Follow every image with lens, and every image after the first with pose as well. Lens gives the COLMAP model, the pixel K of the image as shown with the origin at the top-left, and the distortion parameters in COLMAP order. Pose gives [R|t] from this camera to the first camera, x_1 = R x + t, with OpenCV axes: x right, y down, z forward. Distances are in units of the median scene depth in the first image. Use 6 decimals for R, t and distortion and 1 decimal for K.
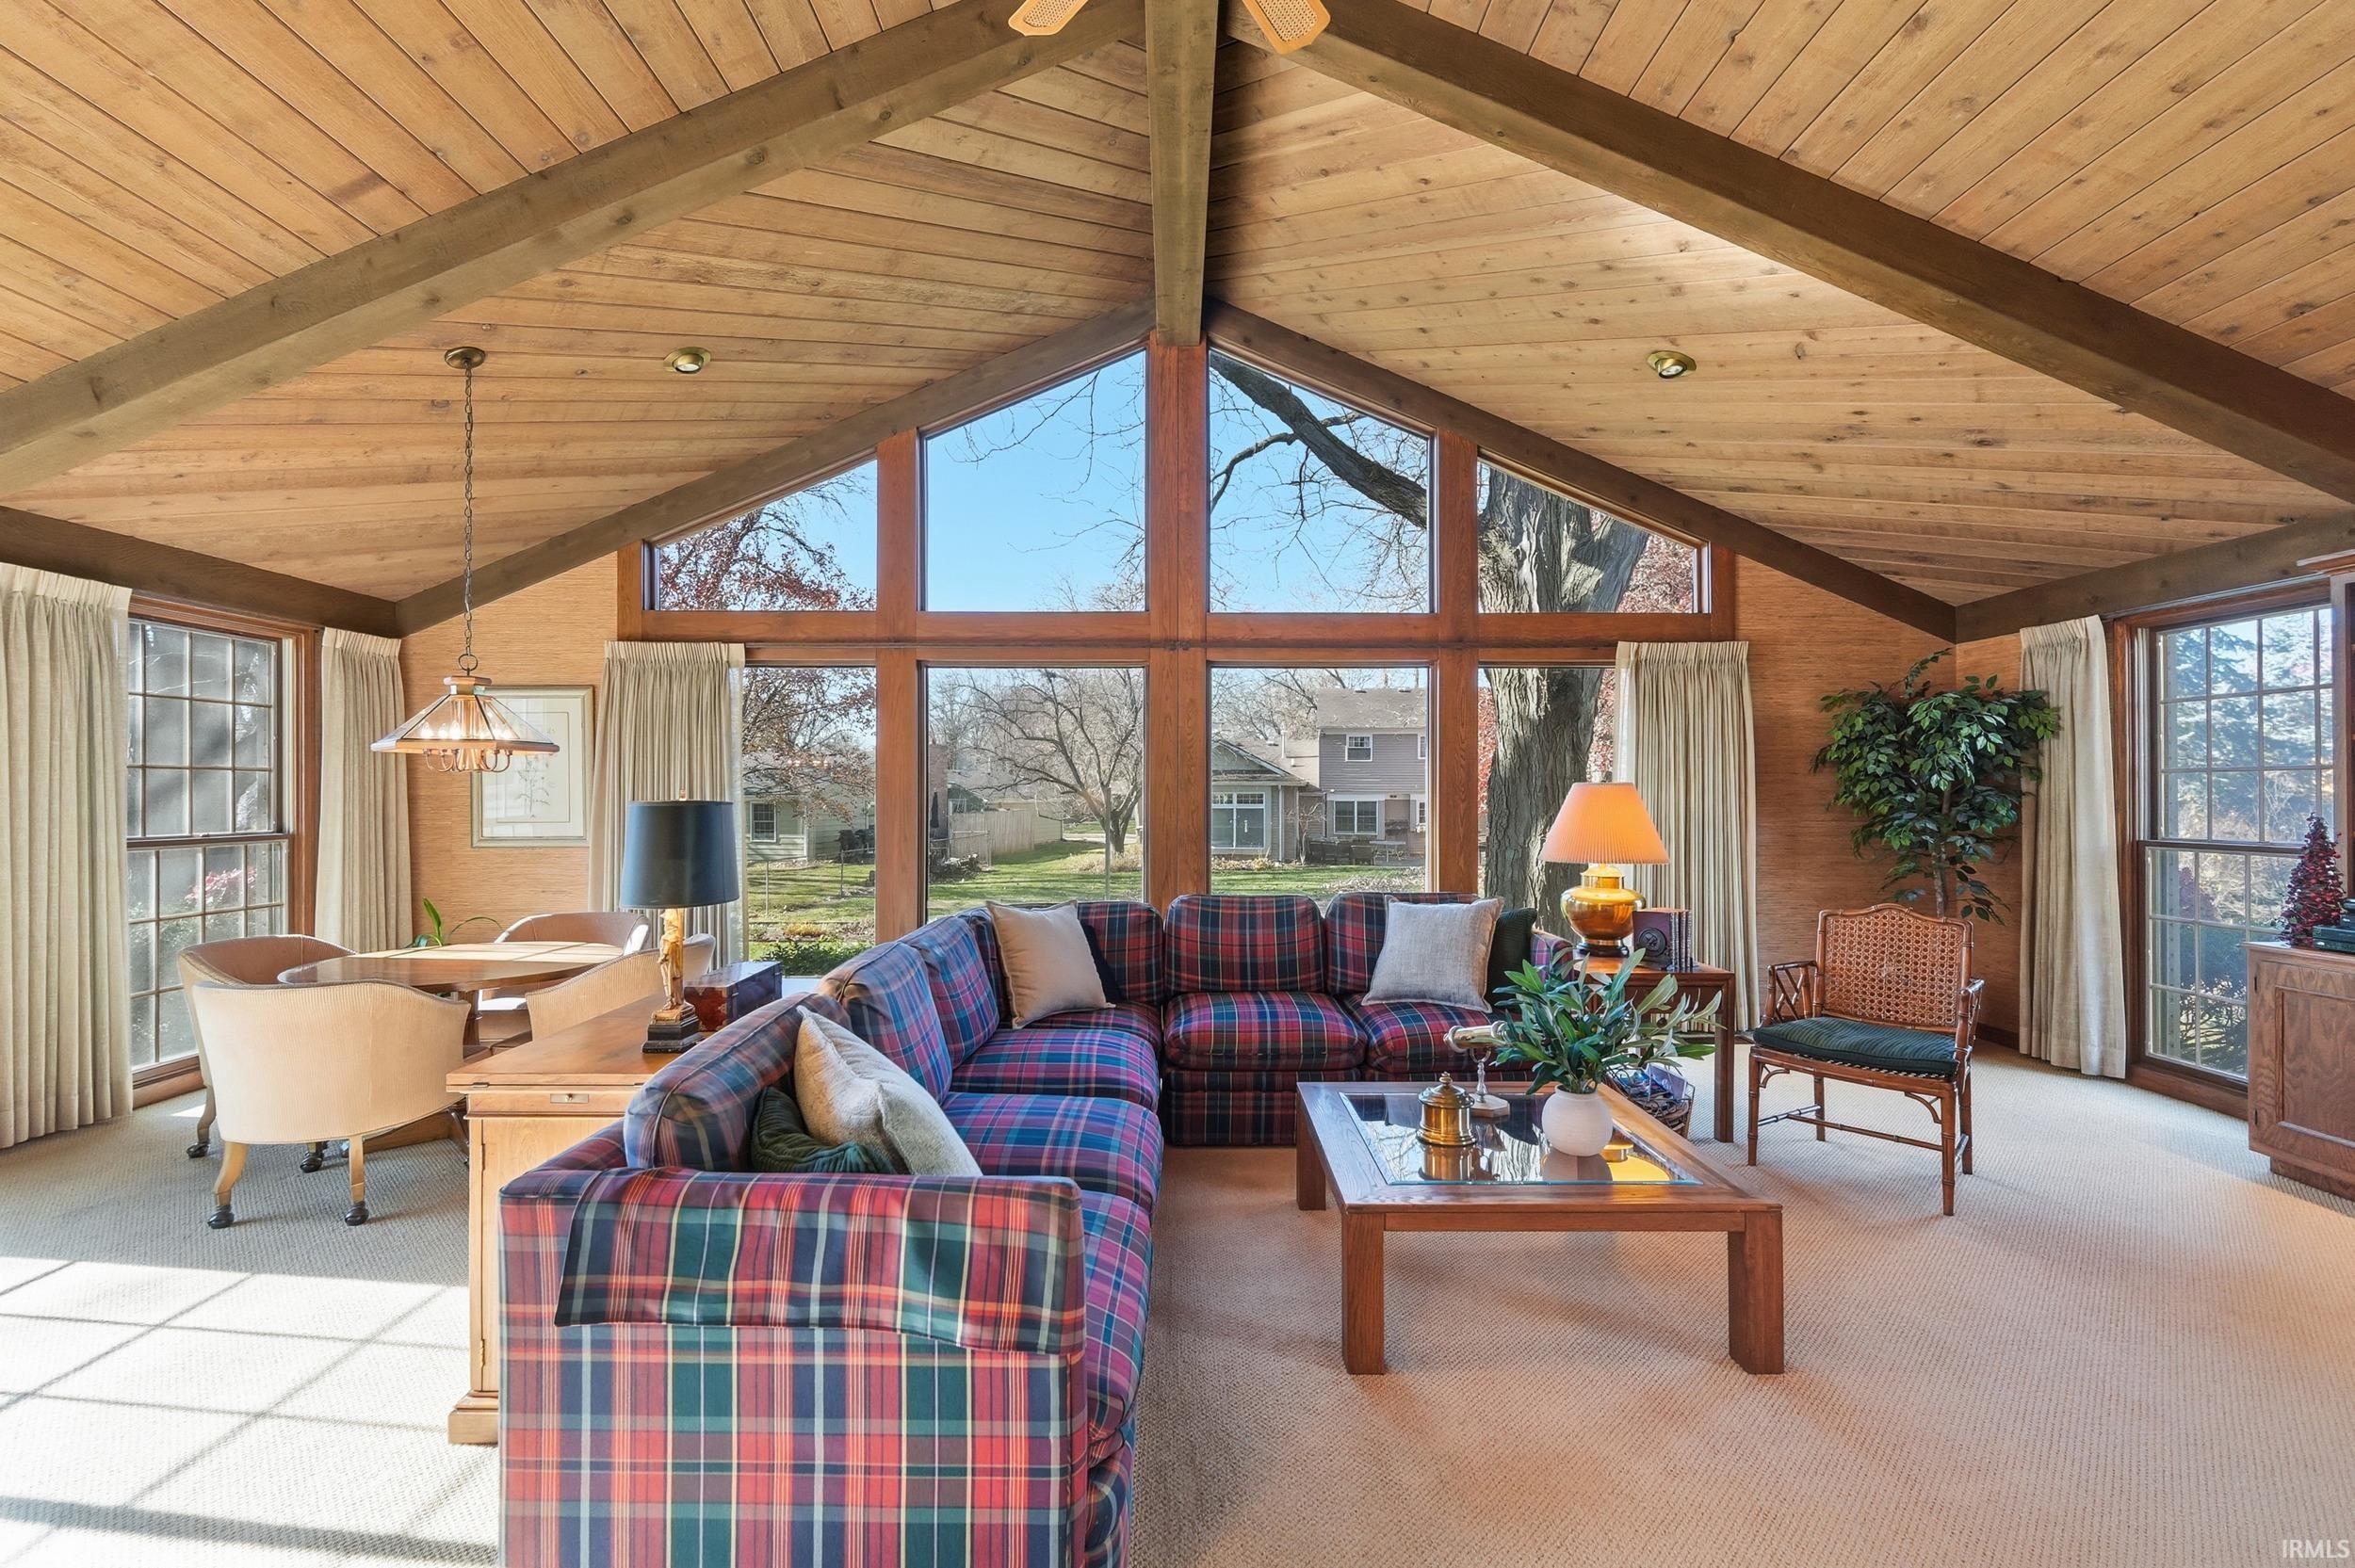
lens RADIAL K [[1009.6, 0, 1175.1], [0, 1009.6, 789.1], [0, 0, 1]] dist [-0.001594, 0.000757]
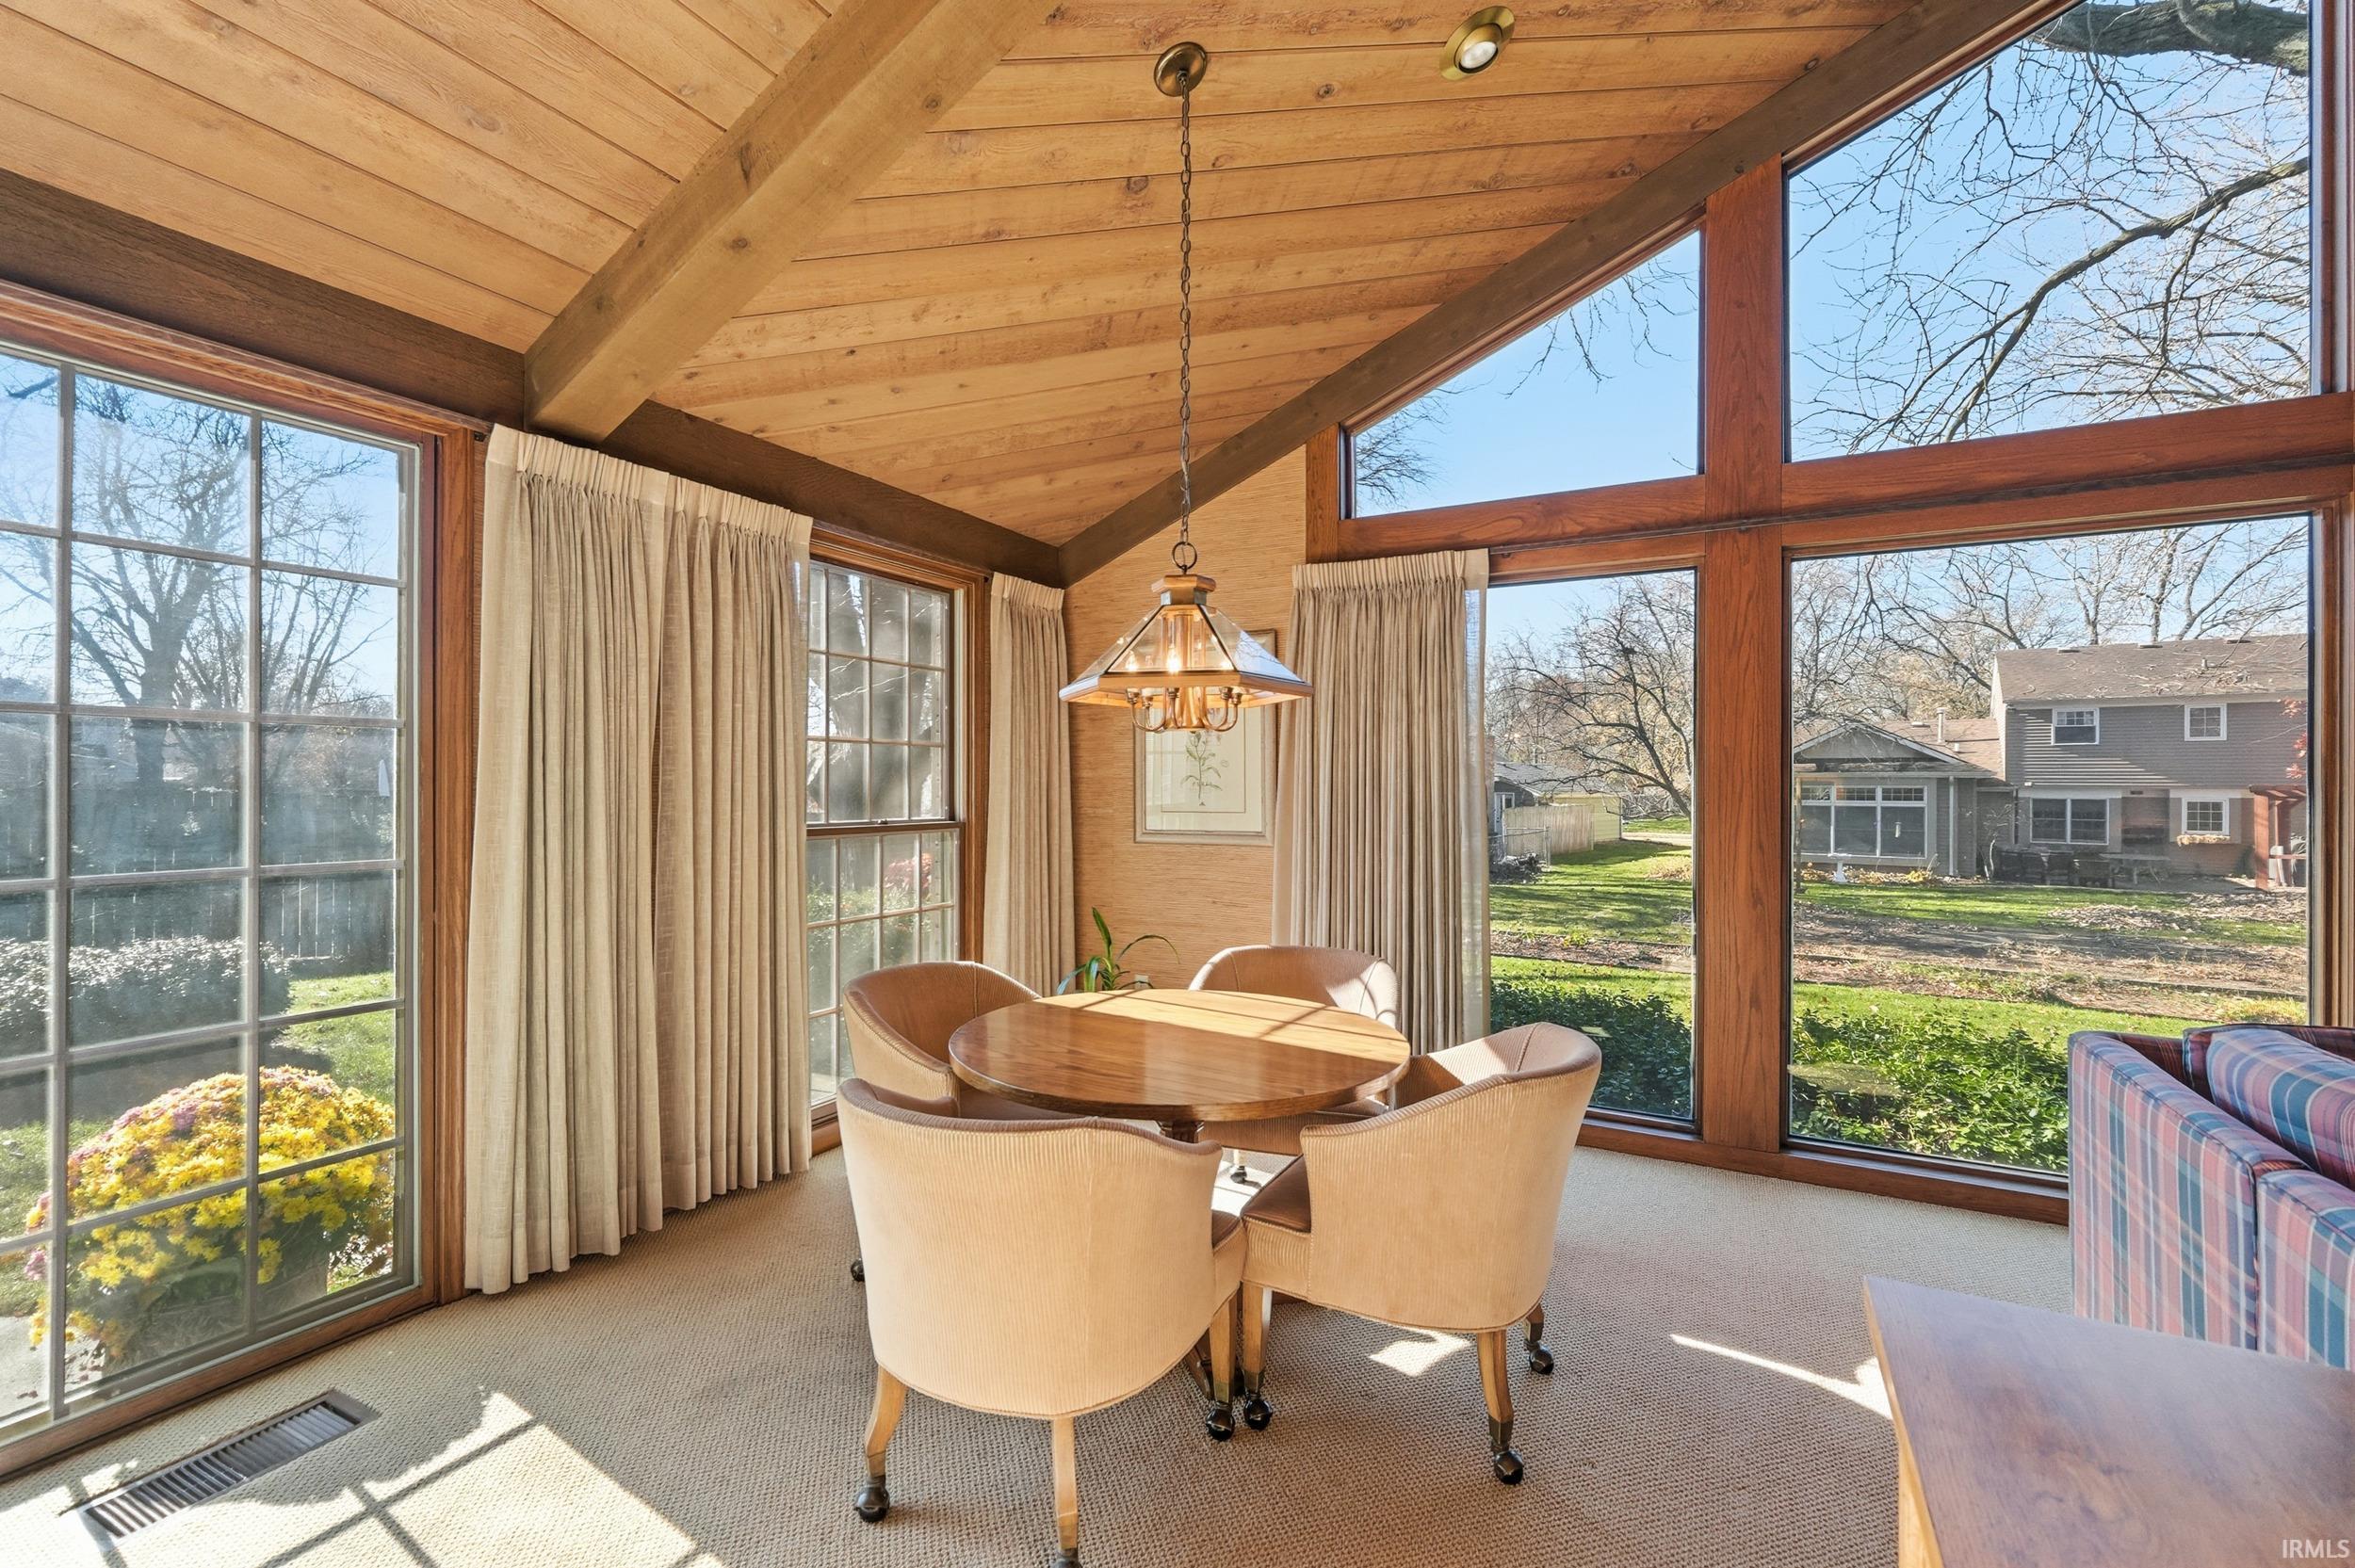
lens RADIAL K [[1009.6, 0, 1179.8], [0, 1009.6, 781.7], [0, 0, 1]] dist [-0.001594, 0.000757]
pose [[0.876030, 0.000992, -0.482255, -0.294720], [-0.001755, 0.999998, -0.001130, 0.010950], [0.482253, 0.001837, 0.876030, 0.331906]]
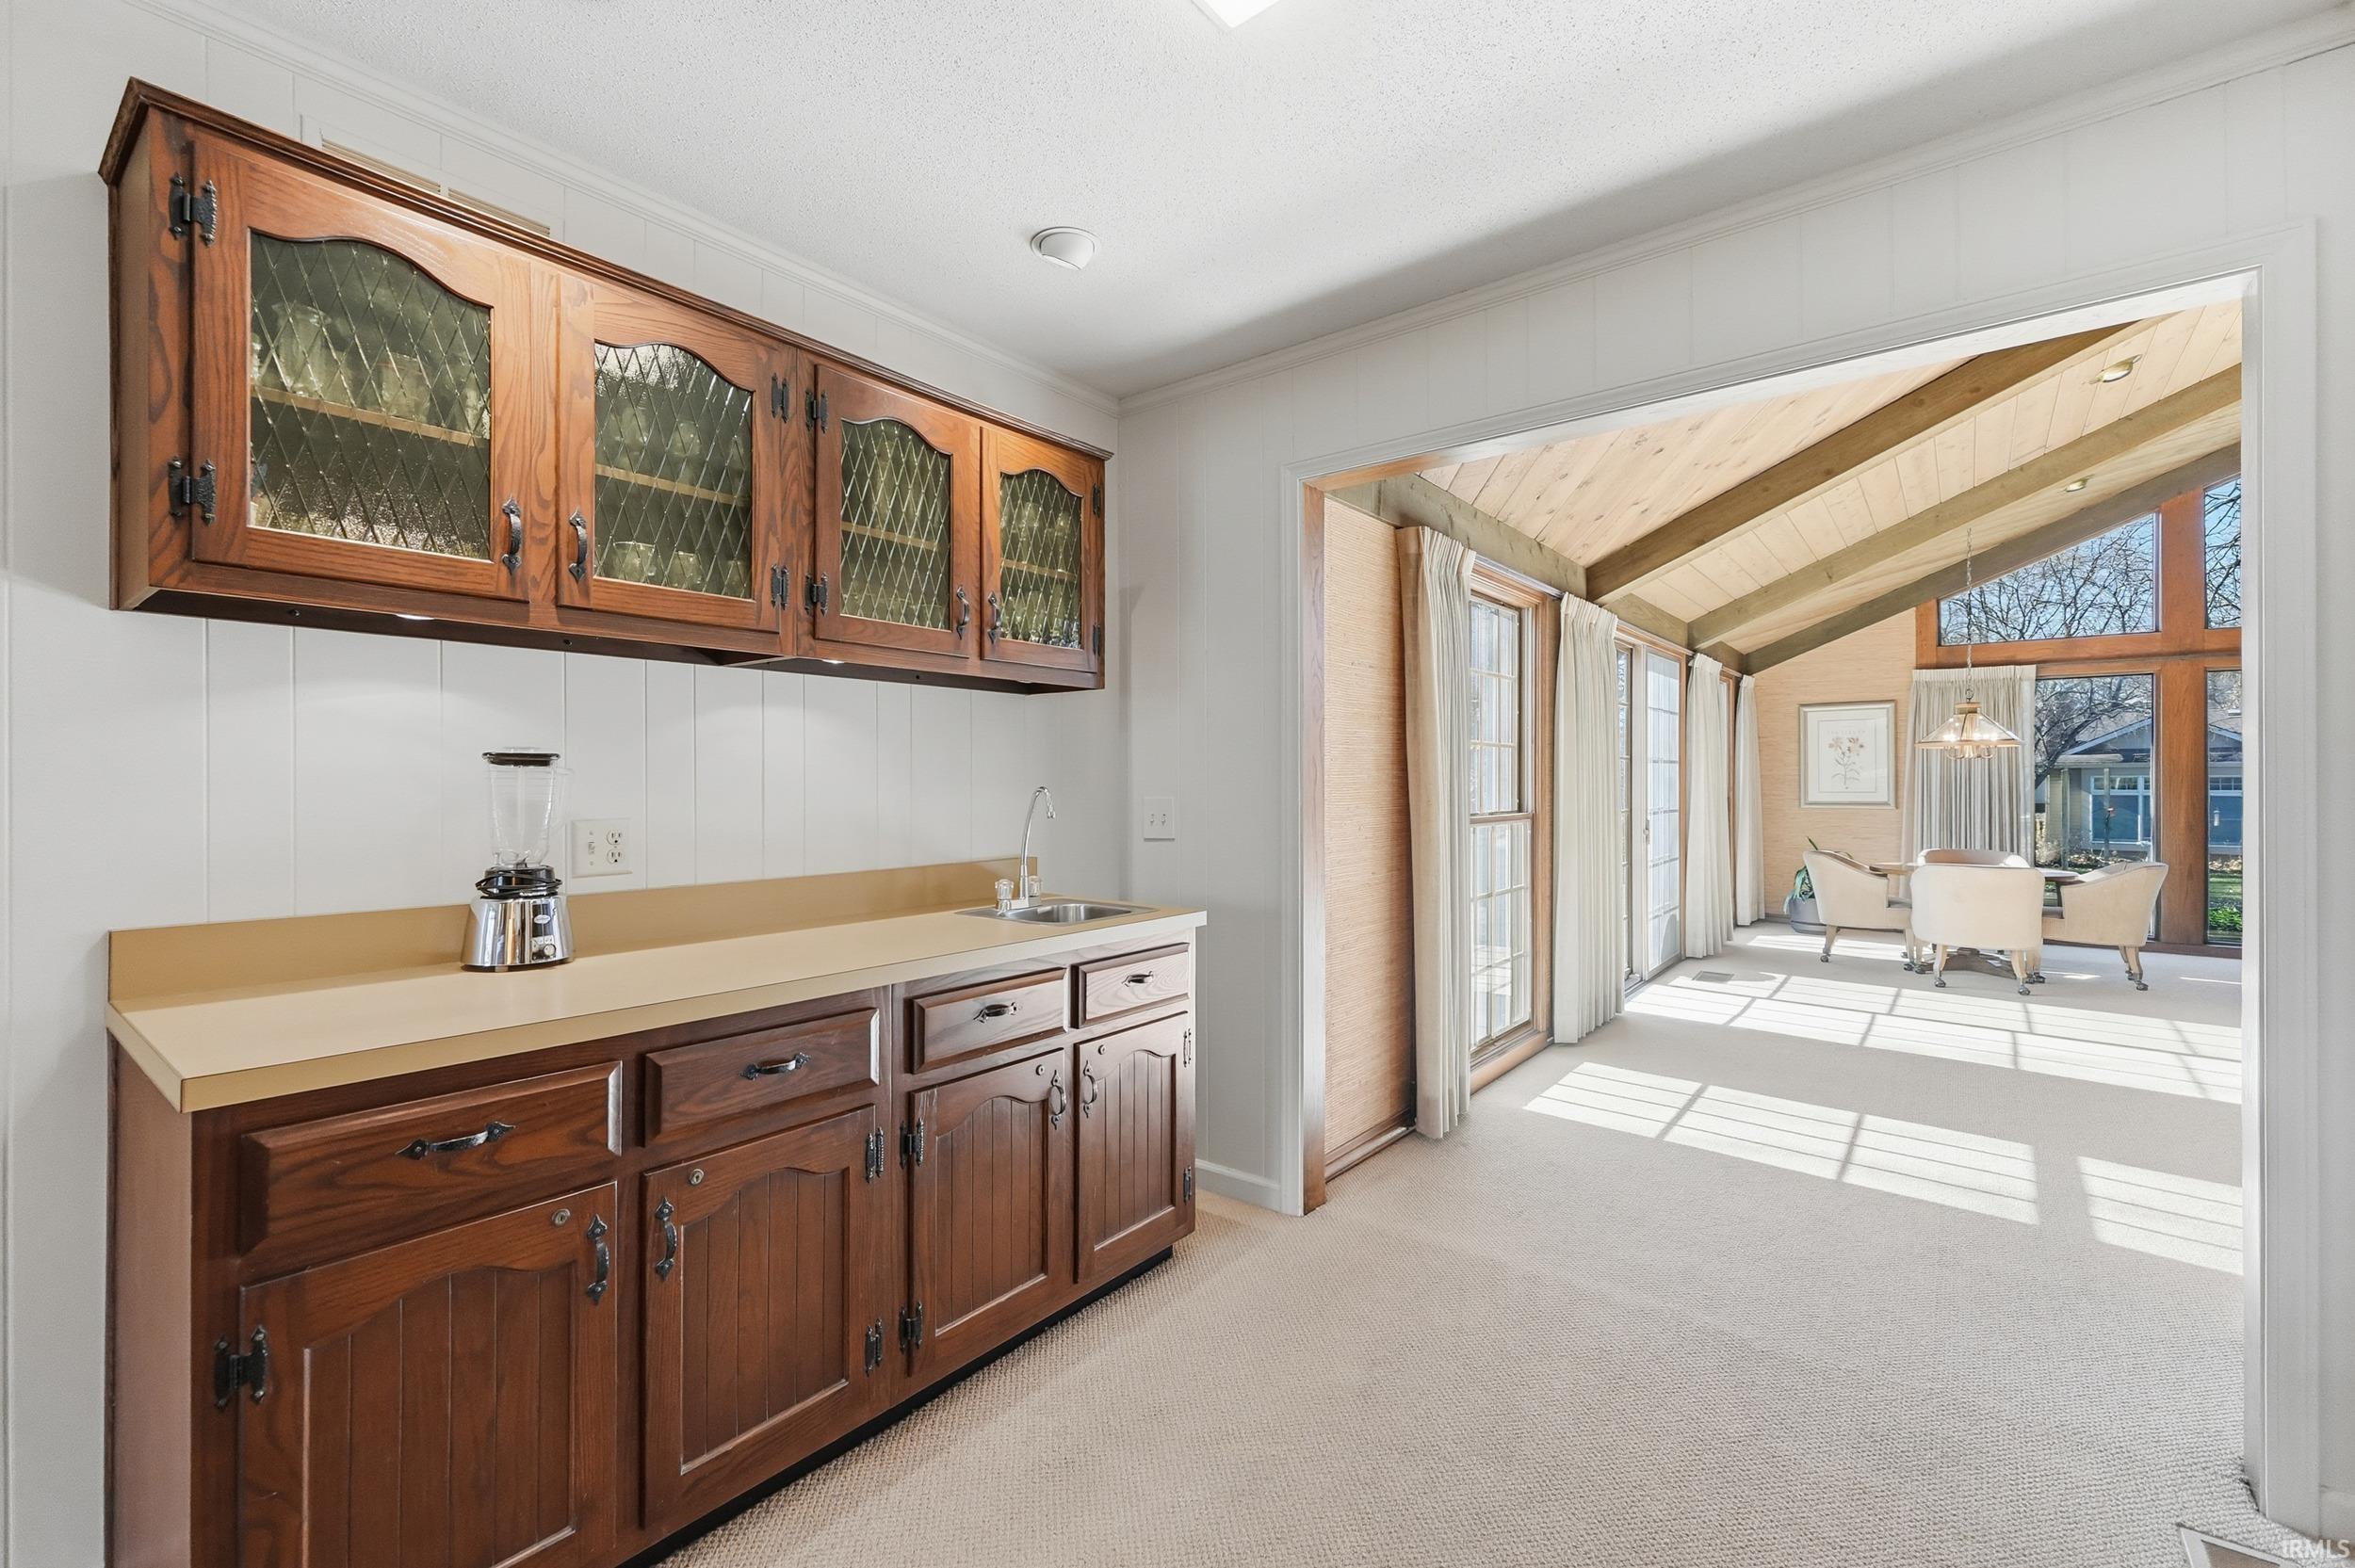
lens RADIAL K [[1009.6, 0, 1192.7], [0, 1009.6, 788.2], [0, 0, 1]] dist [-0.001594, 0.000757]
pose [[0.782379, 0.000728, -0.622803, -0.486304], [0.007141, 0.999923, 0.010140, 0.002998], [0.622762, -0.012381, 0.782313, -0.835905]]
